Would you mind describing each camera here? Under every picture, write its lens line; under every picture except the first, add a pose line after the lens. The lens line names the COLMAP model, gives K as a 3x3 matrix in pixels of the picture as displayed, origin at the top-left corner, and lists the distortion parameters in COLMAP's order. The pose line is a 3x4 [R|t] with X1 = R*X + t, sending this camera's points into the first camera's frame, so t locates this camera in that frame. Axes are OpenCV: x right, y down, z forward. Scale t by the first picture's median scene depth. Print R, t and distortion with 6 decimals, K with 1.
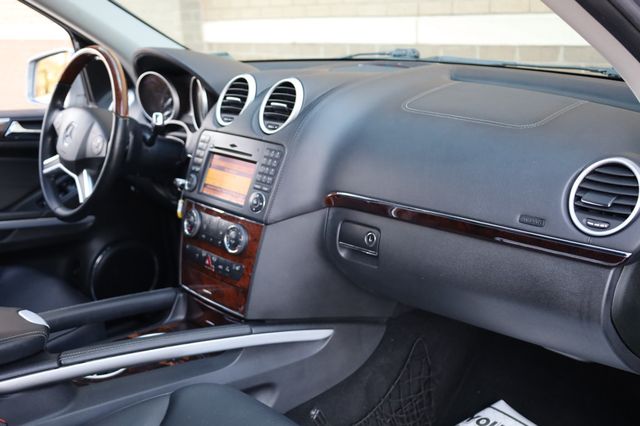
lens RADIAL K [[714.9, 0, 319.8], [0, 714.9, 214.5], [0, 0, 1]] dist [-0.079130, 0.000000]
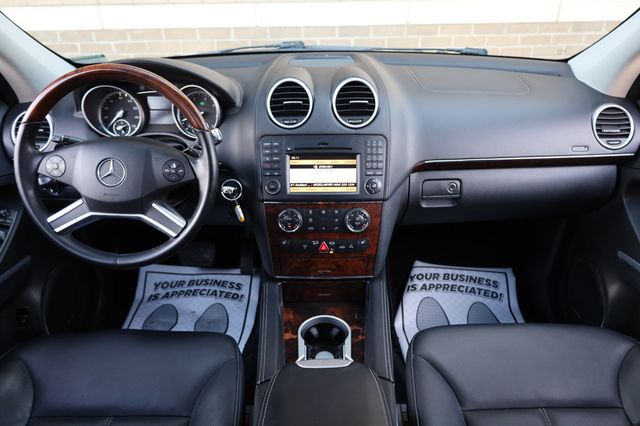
lens RADIAL K [[453.7, 0, 320.4], [0, 453.7, 217.5], [0, 0, 1]] dist [-0.009529, -0.012767]
pose [[0.652217, -0.327505, 0.683632, -0.646818], [0.198024, 0.944148, 0.263385, -0.175053], [-0.731710, -0.036408, 0.680643, 0.501389]]
